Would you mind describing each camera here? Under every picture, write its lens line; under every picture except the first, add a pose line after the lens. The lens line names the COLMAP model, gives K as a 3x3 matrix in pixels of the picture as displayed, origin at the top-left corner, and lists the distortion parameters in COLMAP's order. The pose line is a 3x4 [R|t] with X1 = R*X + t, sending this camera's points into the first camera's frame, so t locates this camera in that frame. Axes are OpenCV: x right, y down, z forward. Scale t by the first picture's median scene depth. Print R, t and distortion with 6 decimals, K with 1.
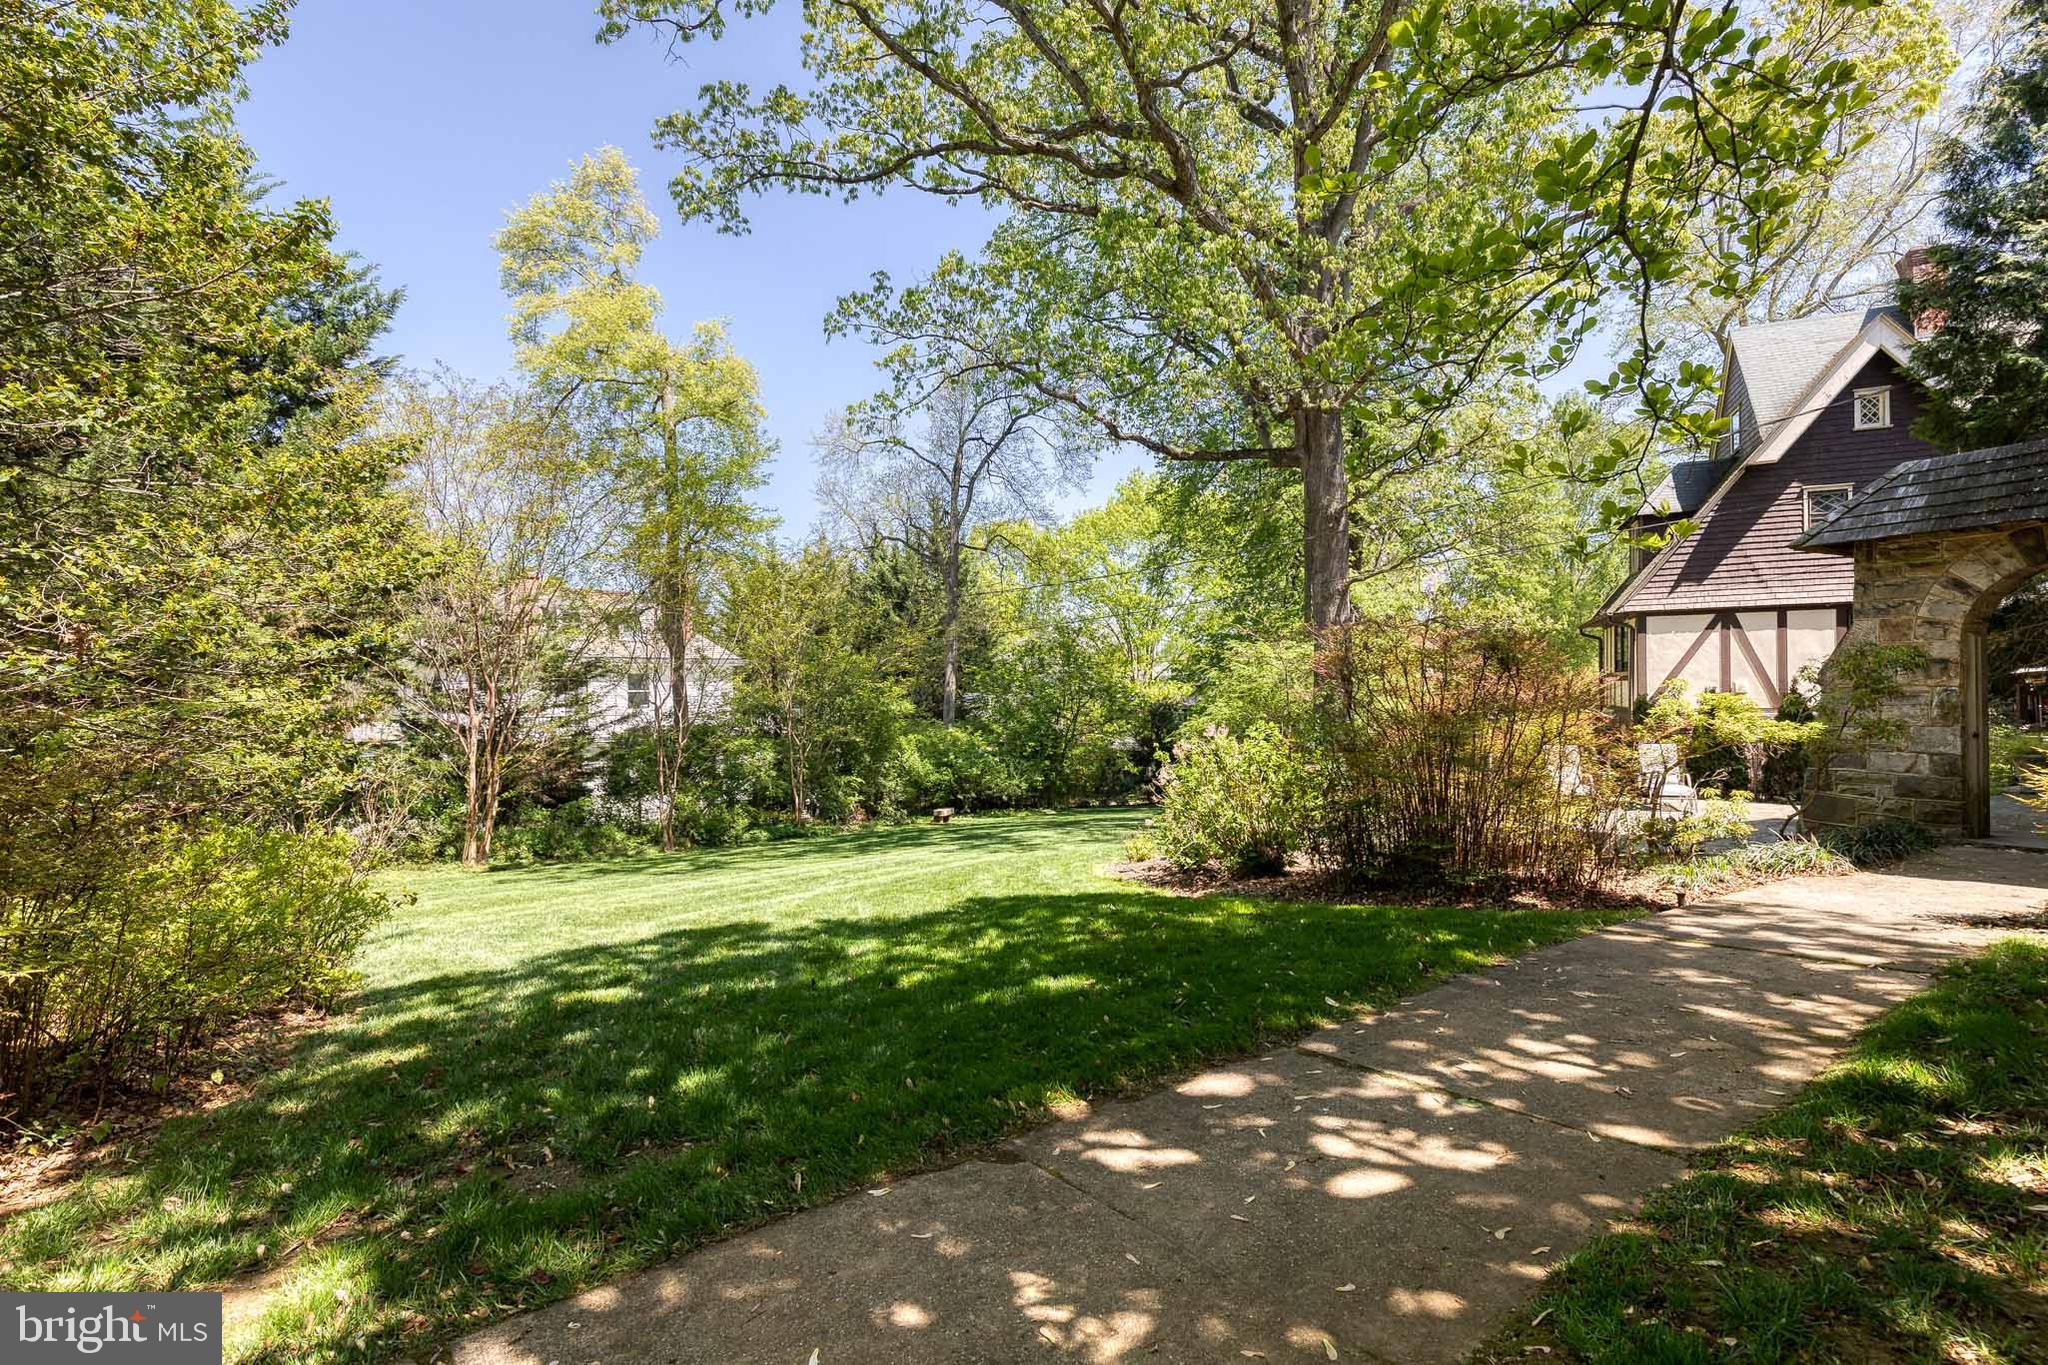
lens RADIAL K [[925.4, 0, 1019.8], [0, 925.4, 701.0], [0, 0, 1]] dist [0.001222, 0.000099]
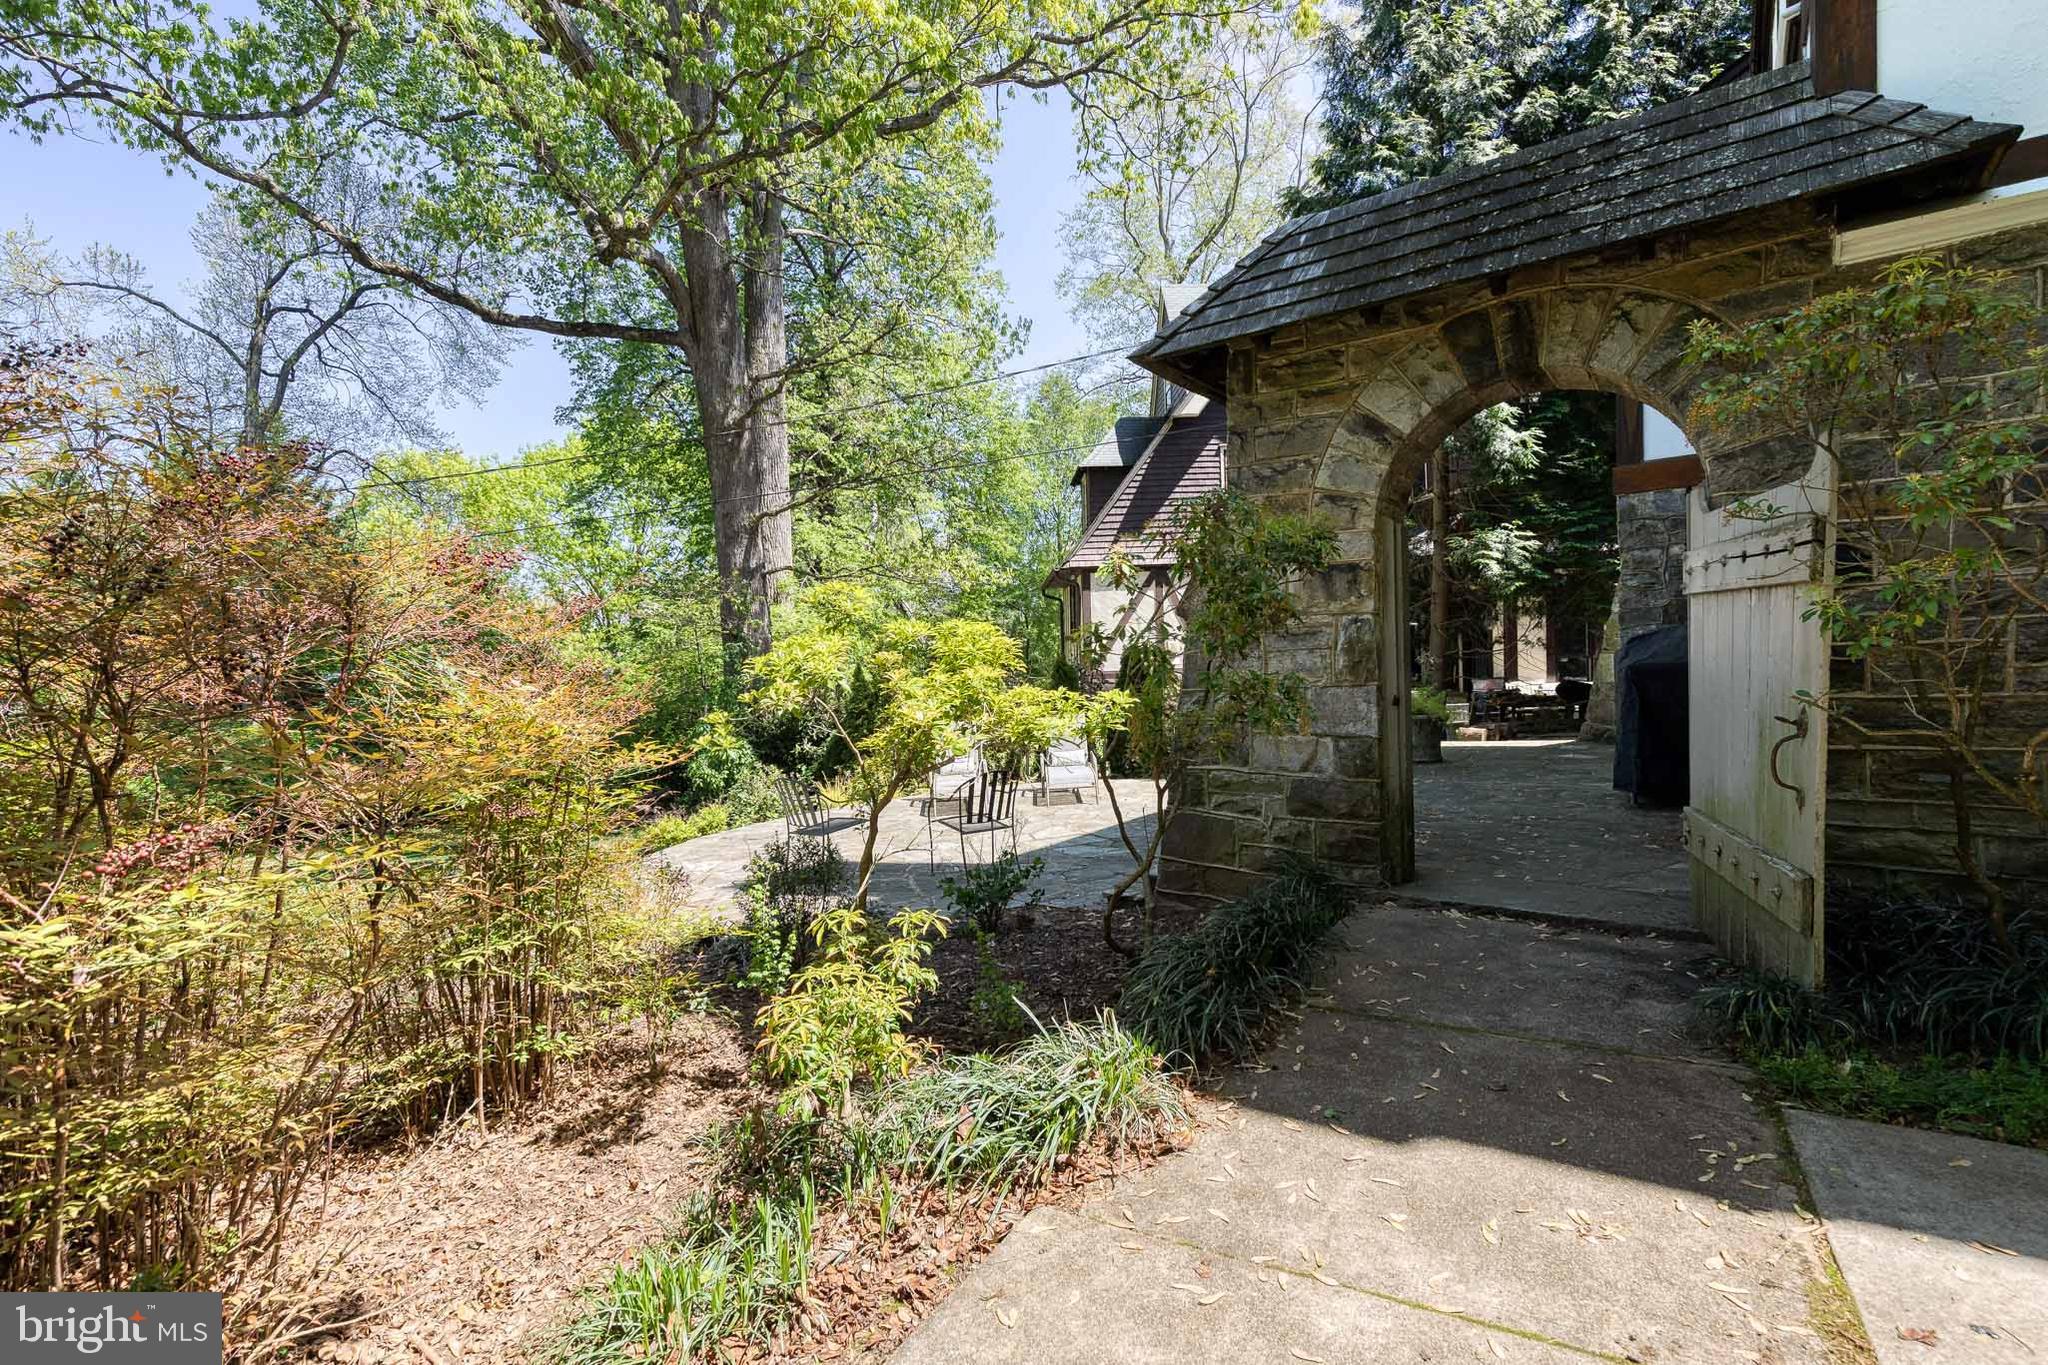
lens RADIAL K [[925.4, 0, 1019.8], [0, 925.4, 701.0], [0, 0, 1]] dist [0.001222, 0.000099]
pose [[0.891418, -0.037460, 0.451631, 0.192650], [0.024012, 0.999082, 0.035474, 0.003848], [-0.452545, -0.020778, 0.891499, 0.201949]]
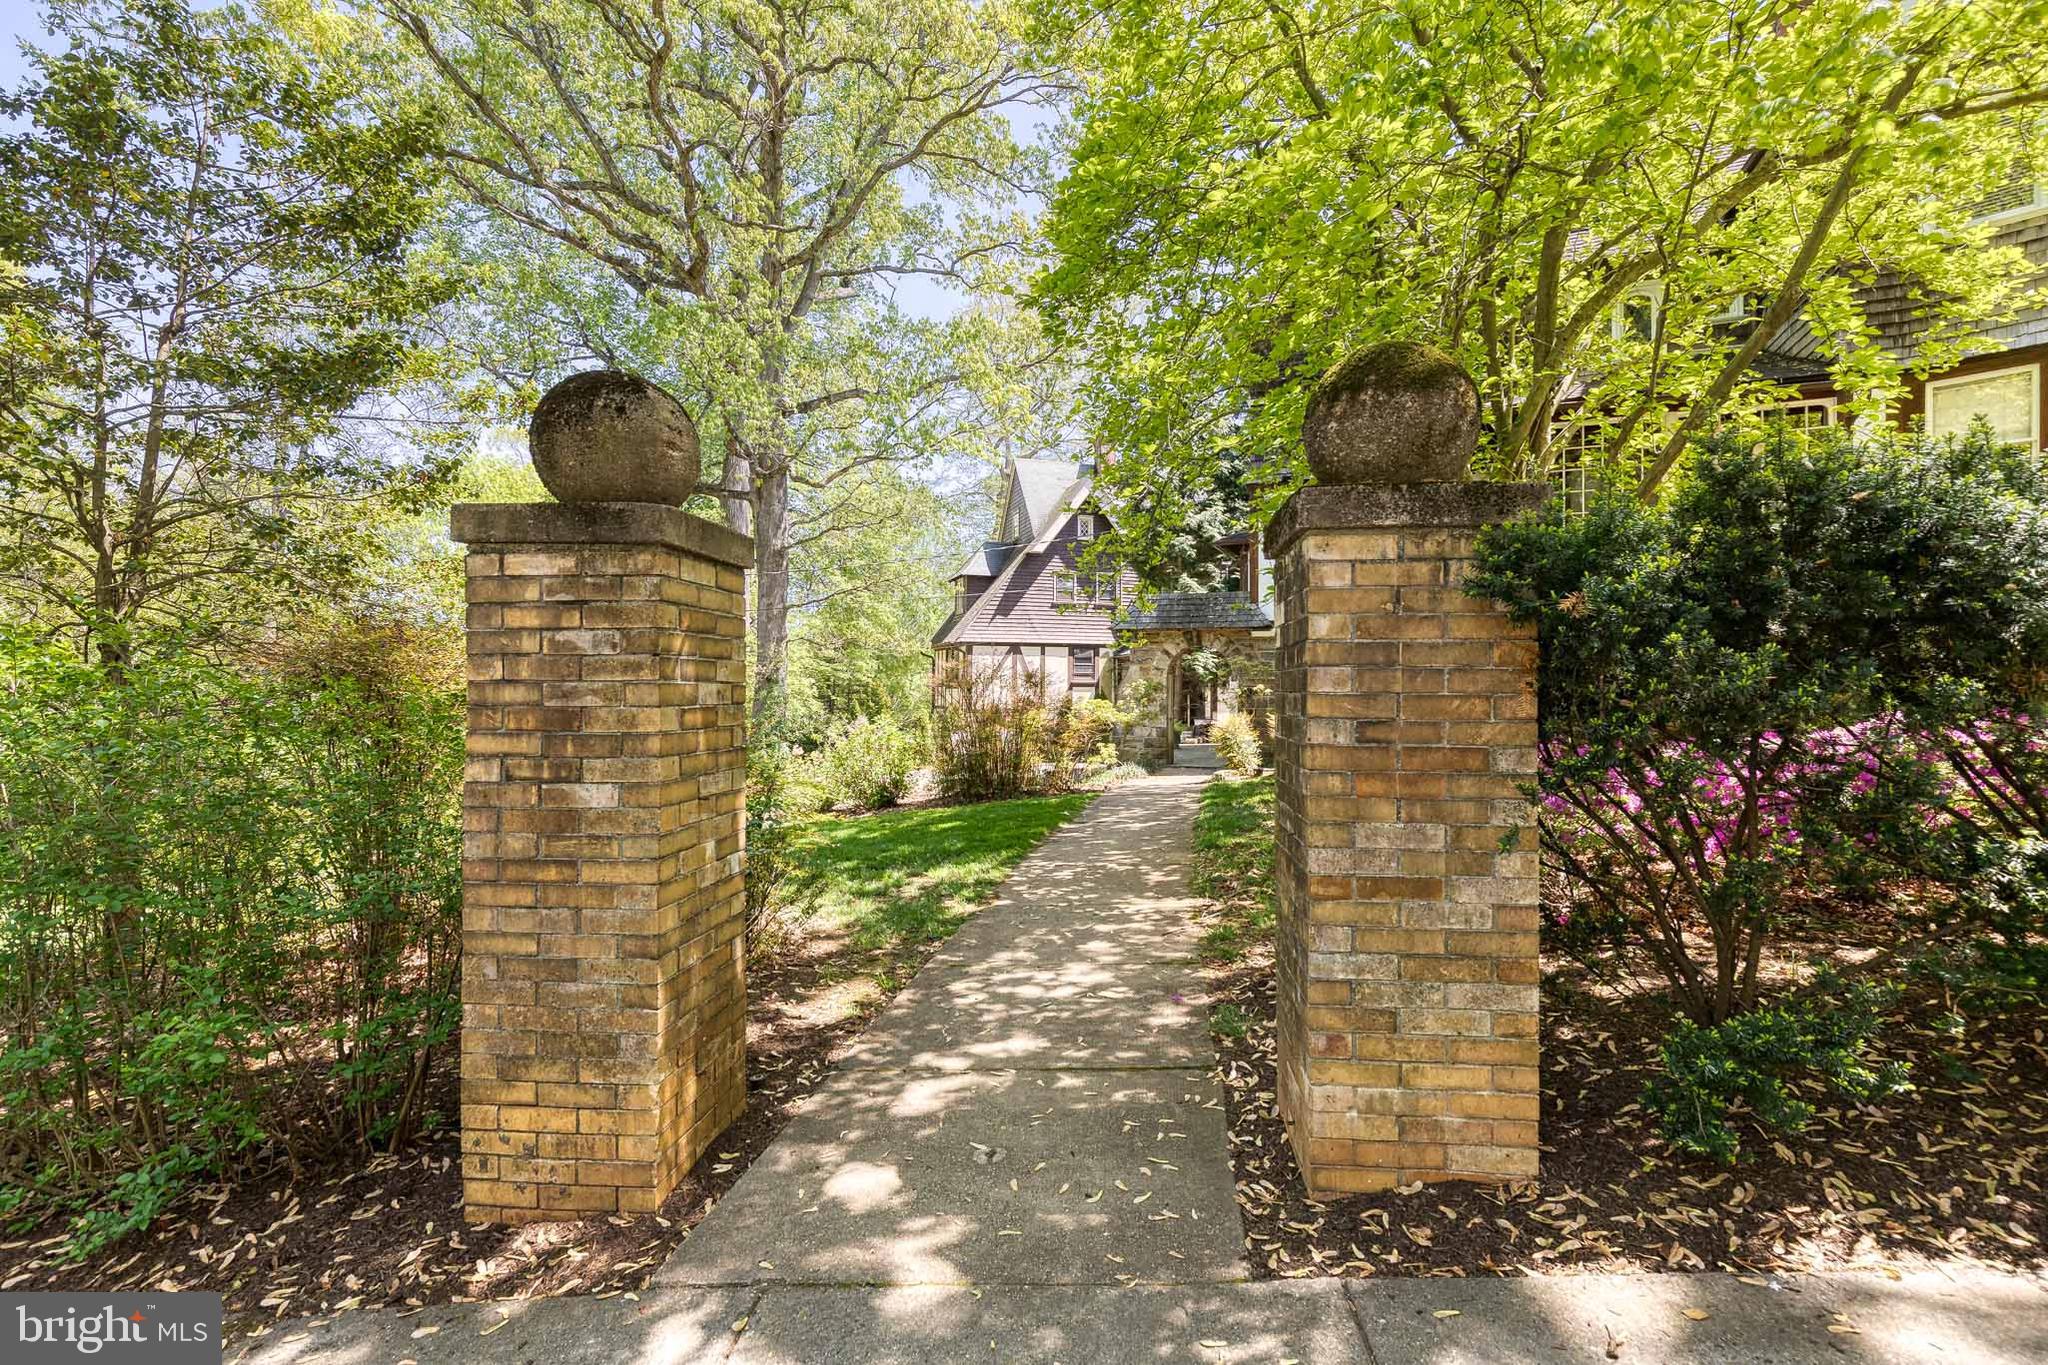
lens RADIAL K [[925.4, 0, 1019.8], [0, 925.4, 701.0], [0, 0, 1]] dist [0.001222, 0.000099]
pose [[0.745574, 0.005952, 0.666397, -0.252688], [-0.006423, 0.999978, -0.001745, -0.000306], [-0.666392, -0.002980, 0.745595, -0.148699]]
